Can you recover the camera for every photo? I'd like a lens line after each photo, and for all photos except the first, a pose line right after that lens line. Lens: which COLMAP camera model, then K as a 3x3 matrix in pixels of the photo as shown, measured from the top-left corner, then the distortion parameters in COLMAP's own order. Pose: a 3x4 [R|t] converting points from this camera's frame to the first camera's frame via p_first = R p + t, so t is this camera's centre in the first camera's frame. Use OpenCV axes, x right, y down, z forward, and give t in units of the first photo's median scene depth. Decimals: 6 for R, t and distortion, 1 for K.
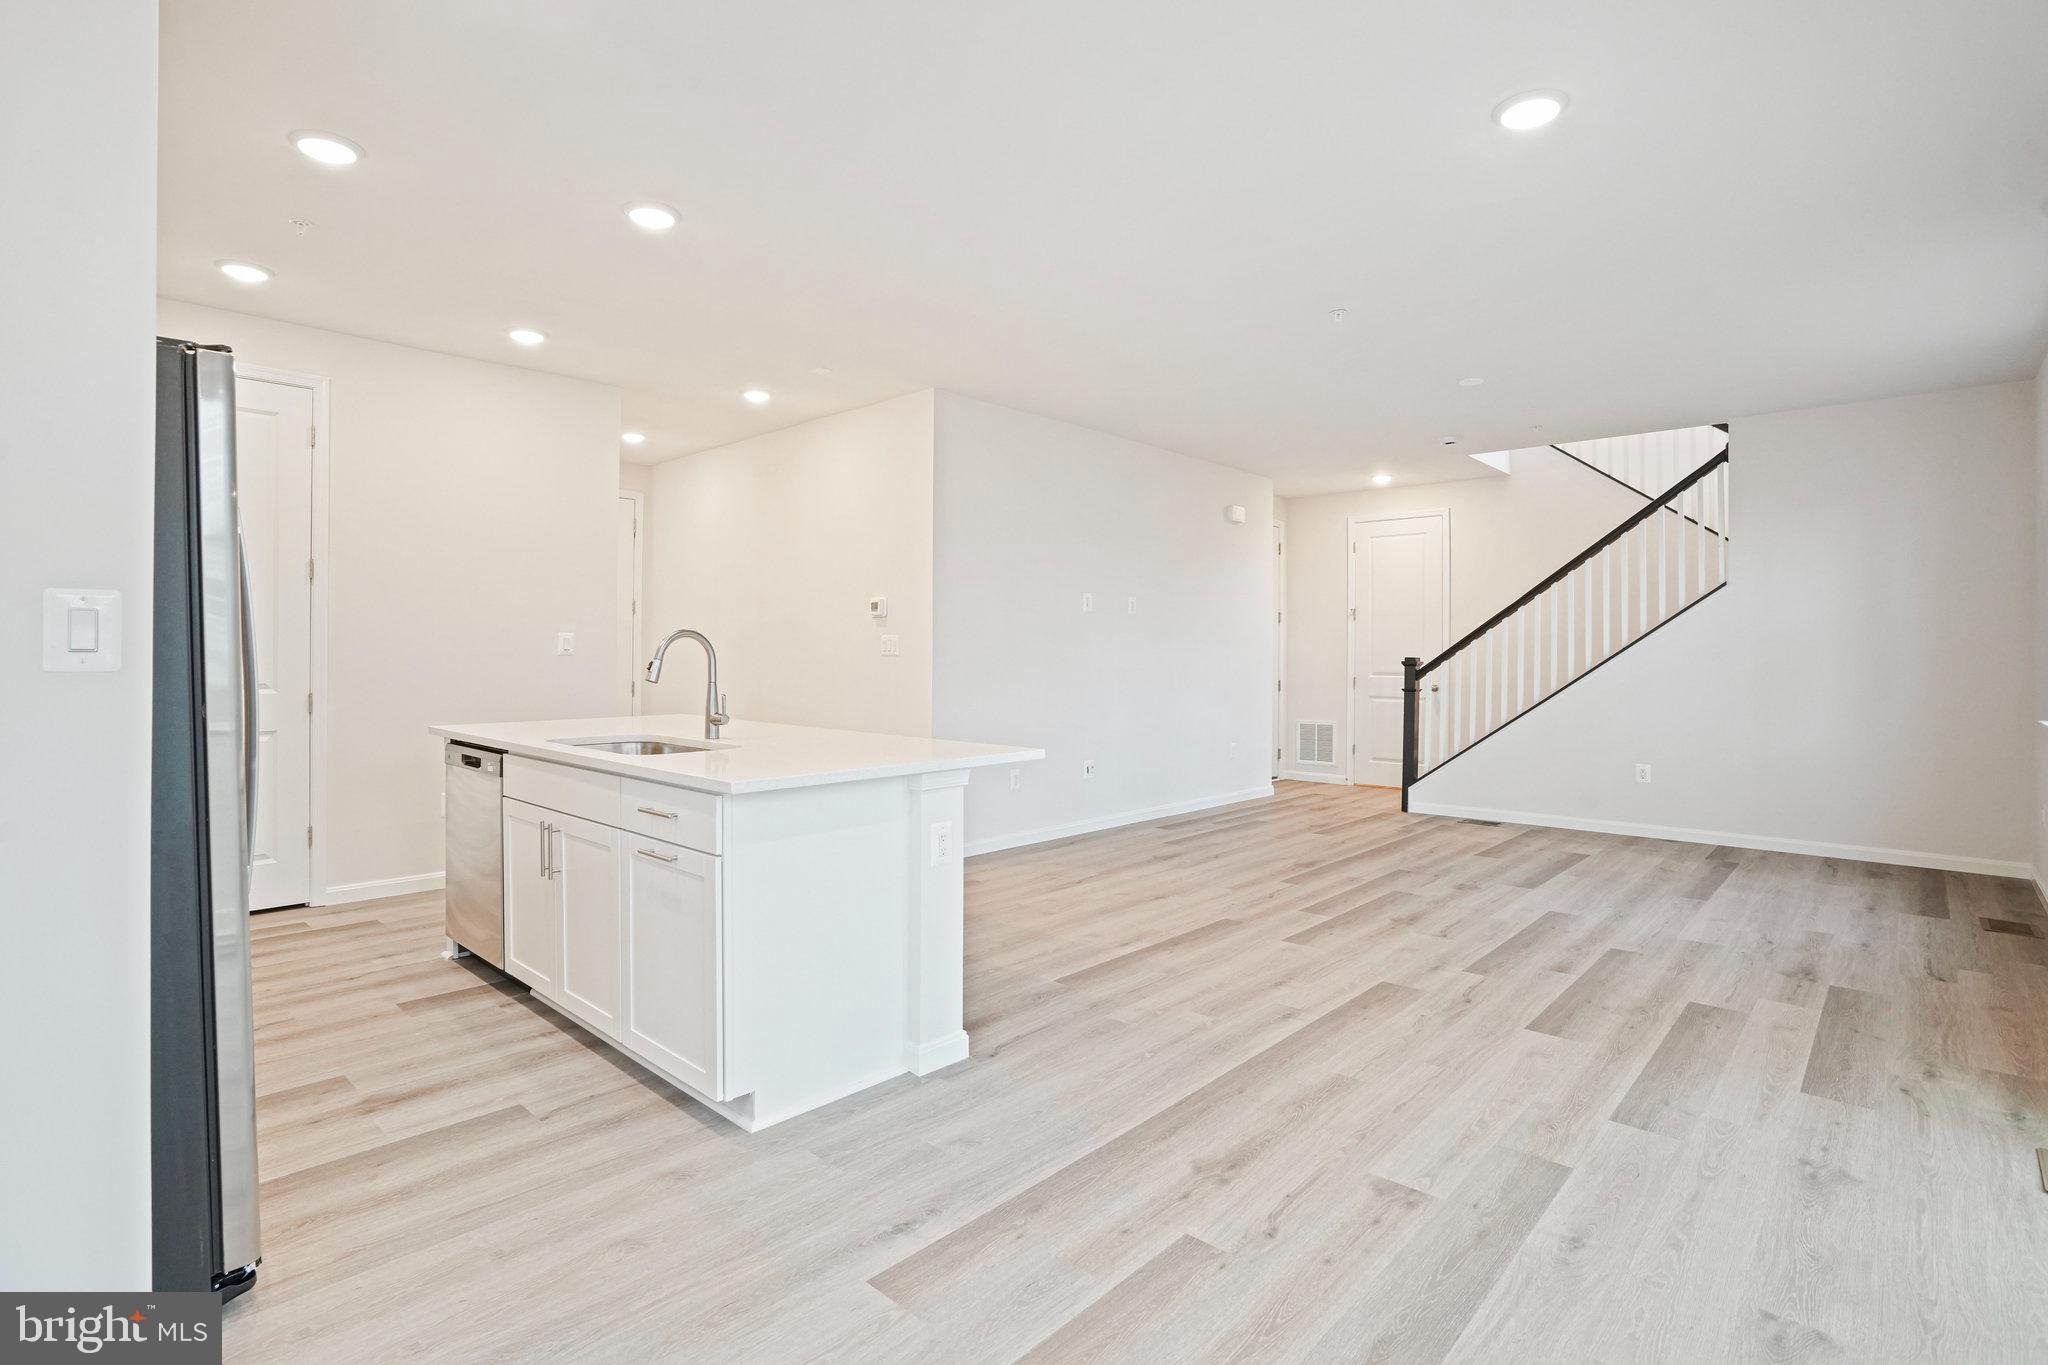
lens RADIAL K [[992.1, 0, 1012.7], [0, 992.1, 656.3], [0, 0, 1]] dist [-0.057352, 0.024500]
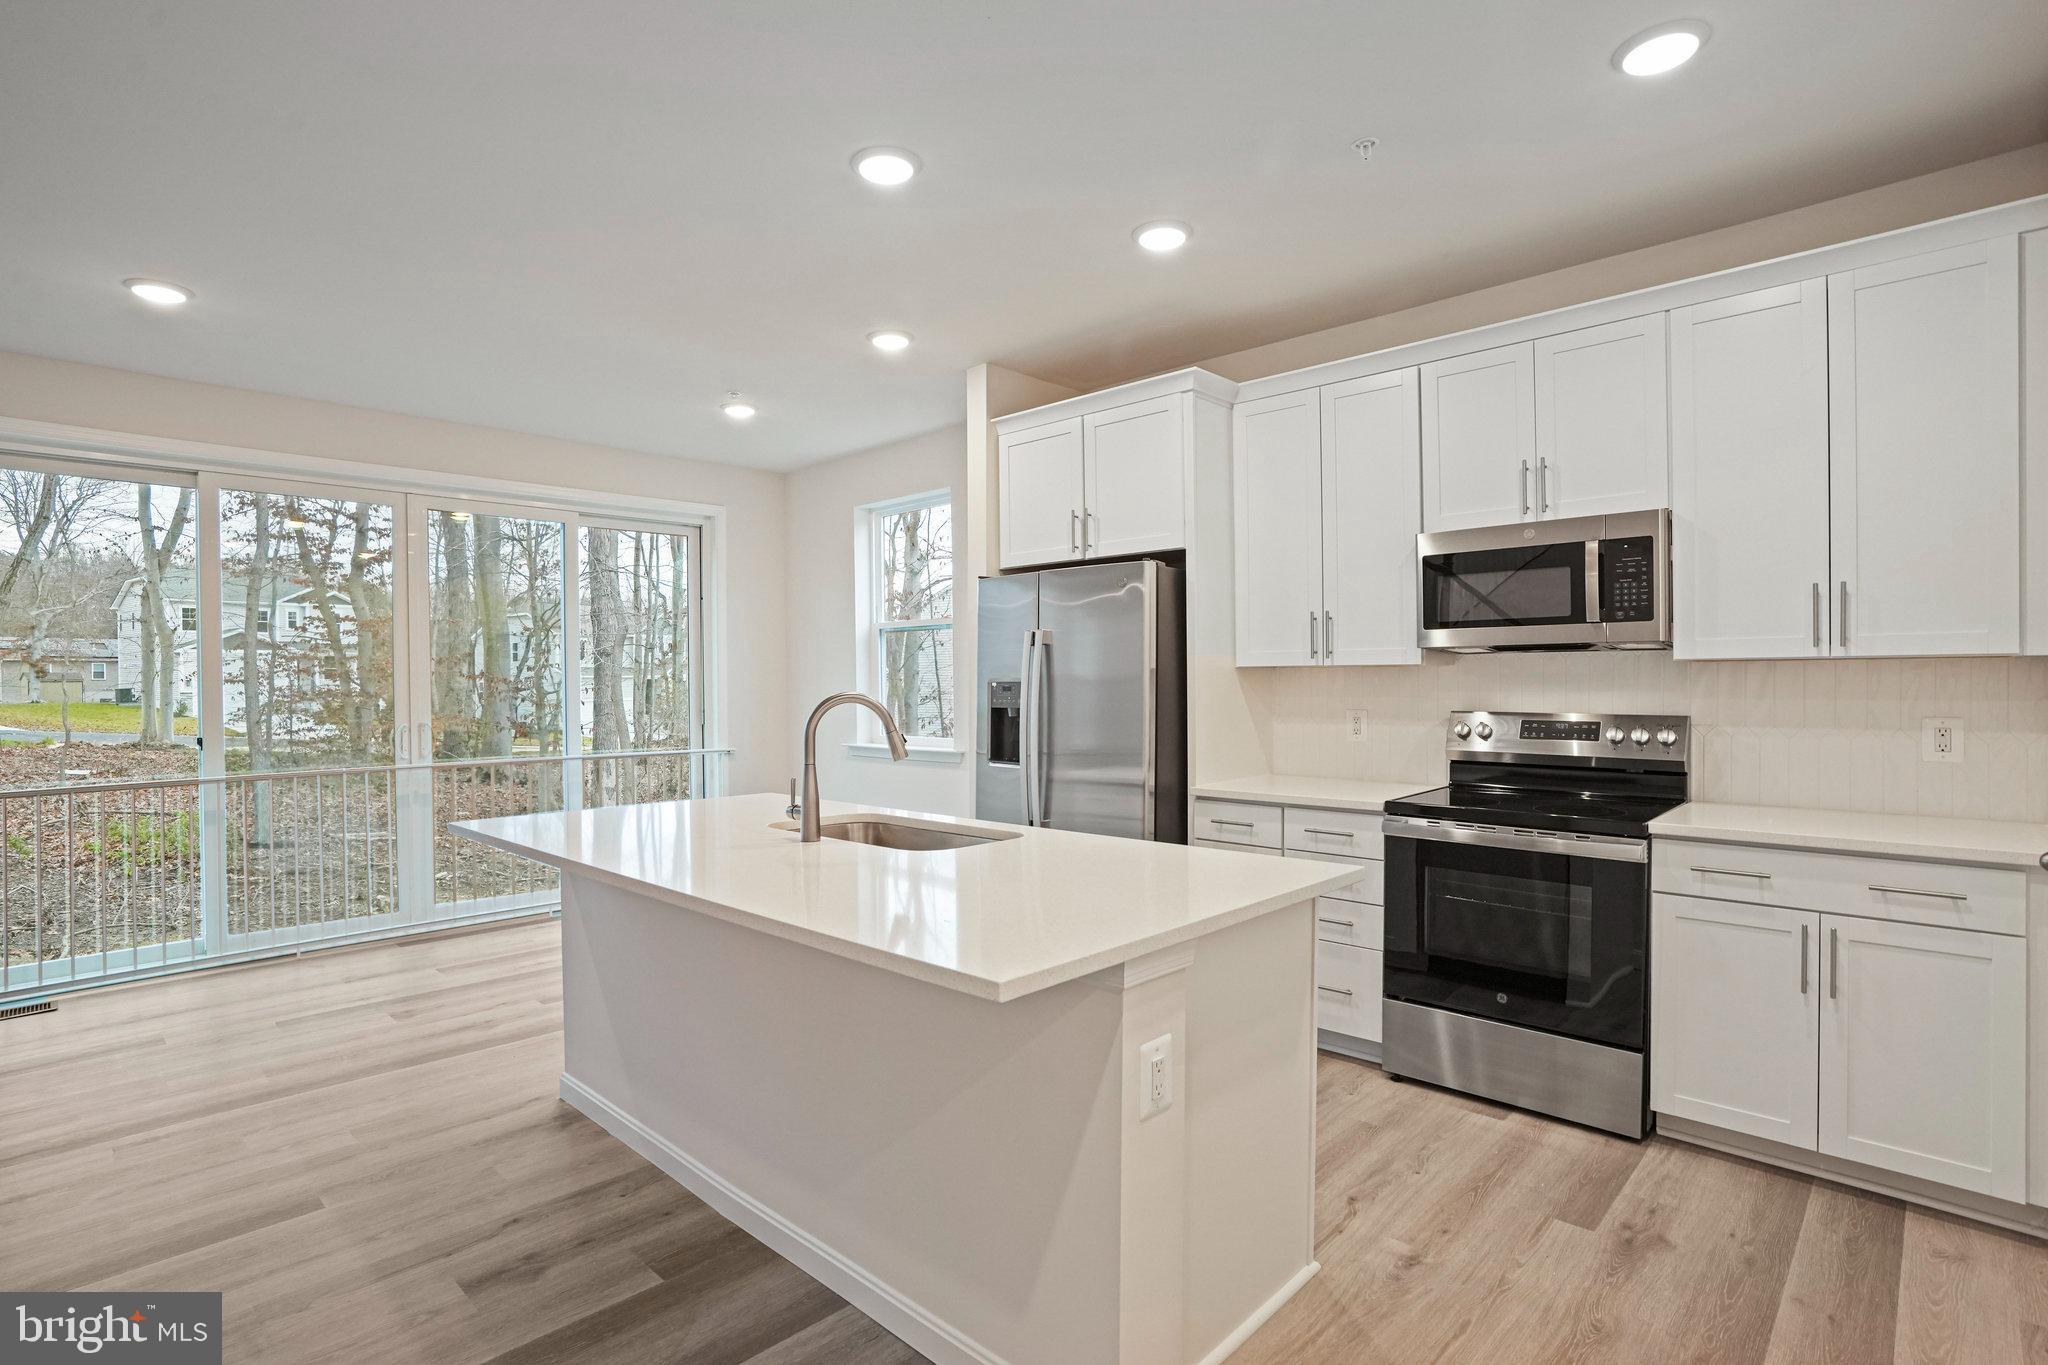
lens RADIAL K [[1001.9, 0, 1009.3], [0, 1001.9, 675.8], [0, 0, 1]] dist [-0.044323, 0.025496]
pose [[-0.999820, 0.004484, 0.018425, -0.439603], [0.004524, 0.999987, 0.002142, -0.037168], [-0.018415, 0.002225, -0.999828, 1.645080]]
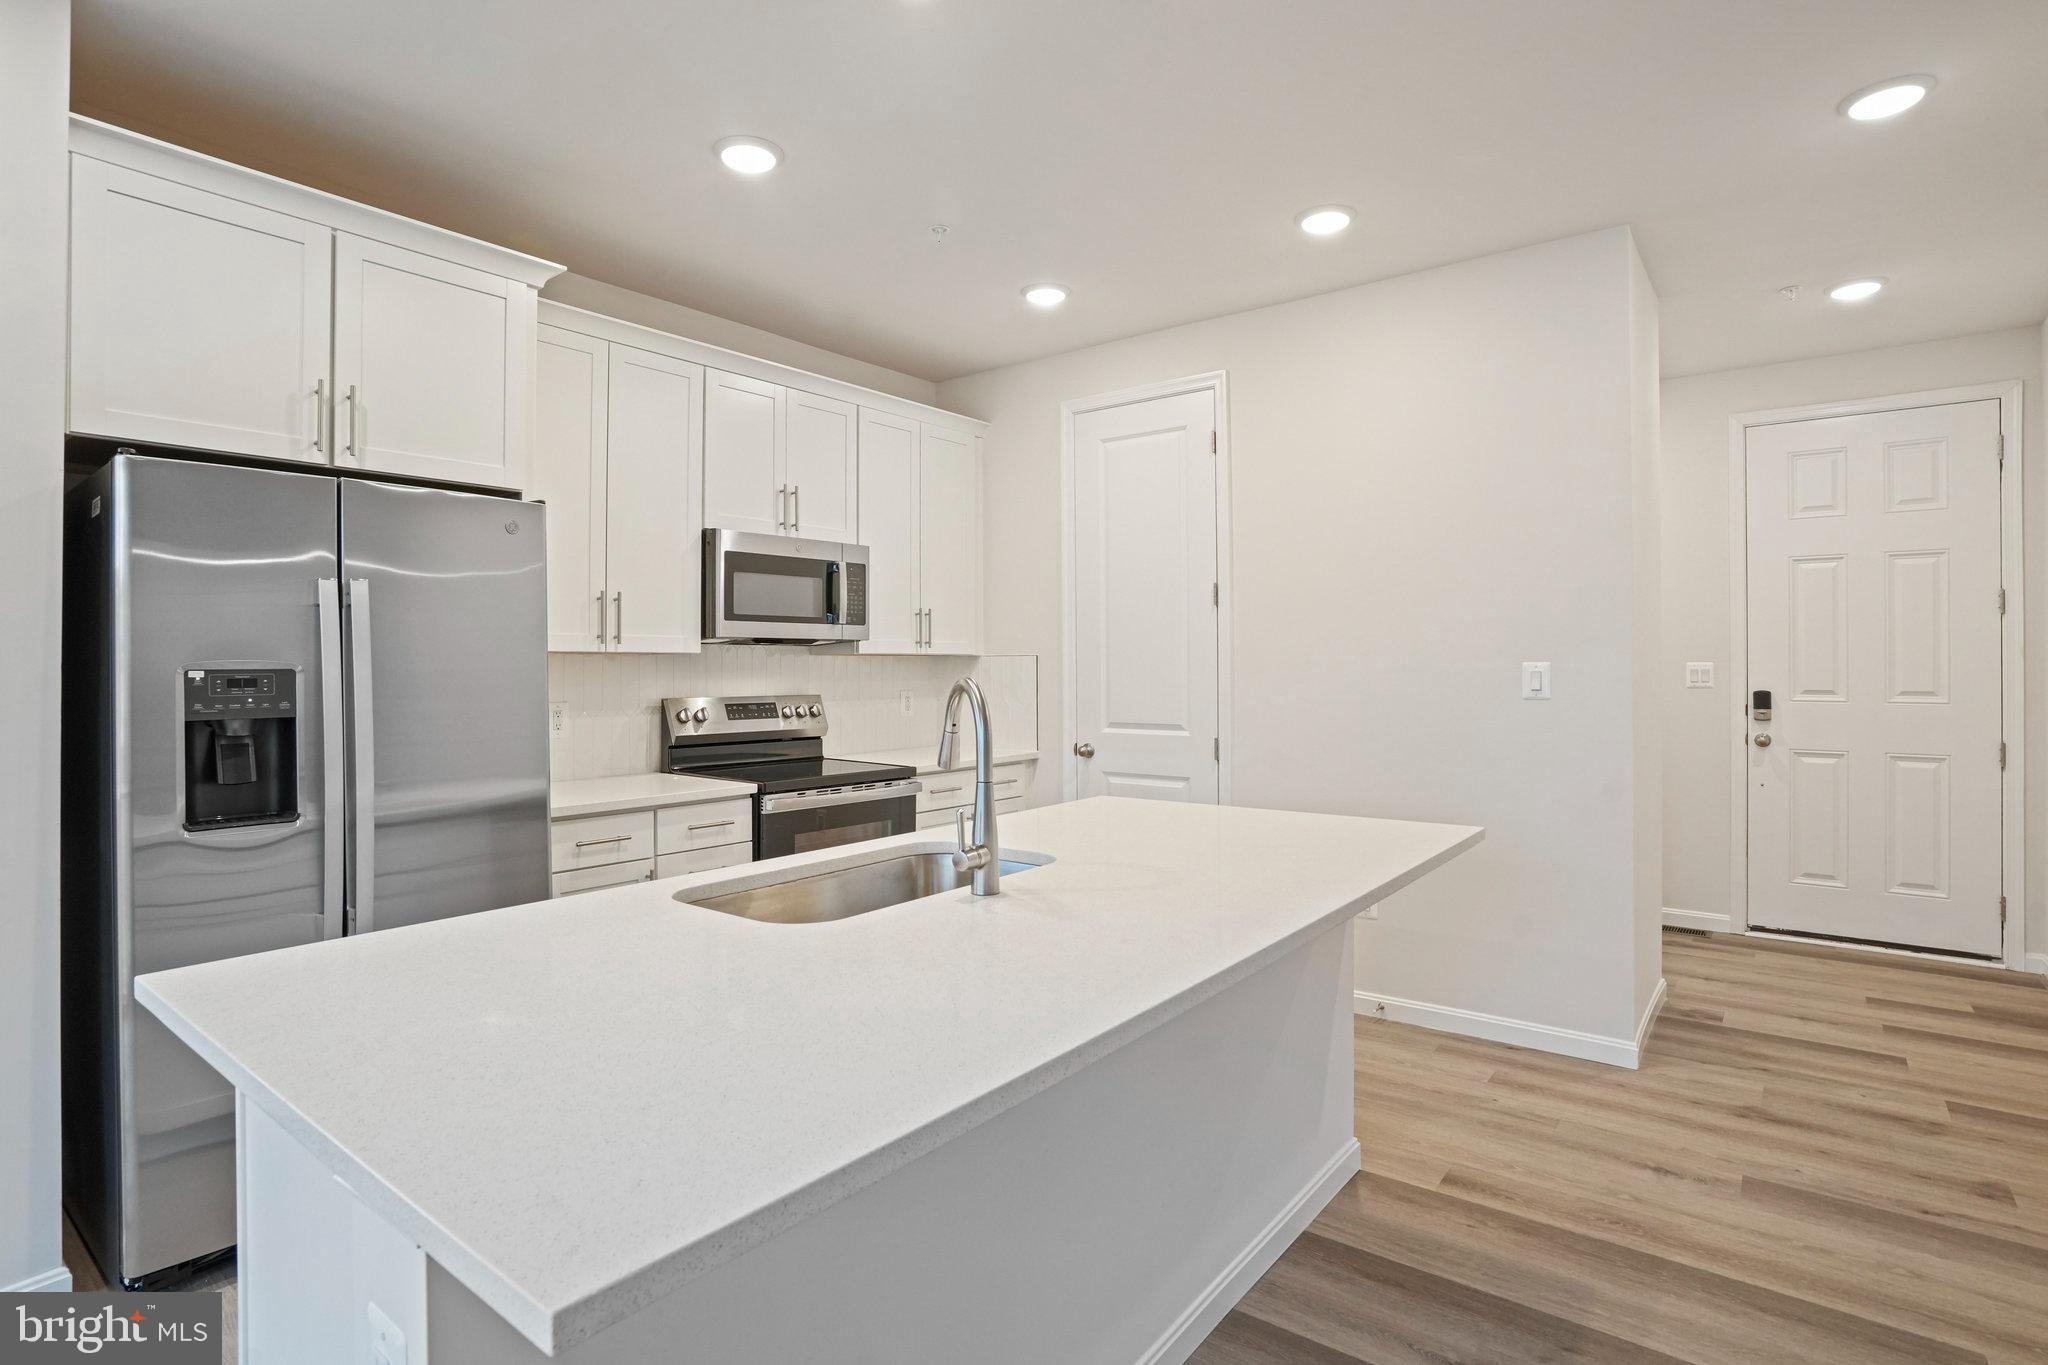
lens RADIAL K [[1016.2, 0, 1023.2], [0, 1016.2, 657.5], [0, 0, 1]] dist [-0.064060, 0.028160]
pose [[0.083924, -0.011003, -0.996411, 0.201863], [-0.001120, 0.999937, -0.011136, -0.029062], [0.996472, 0.002051, 0.083906, 0.925020]]
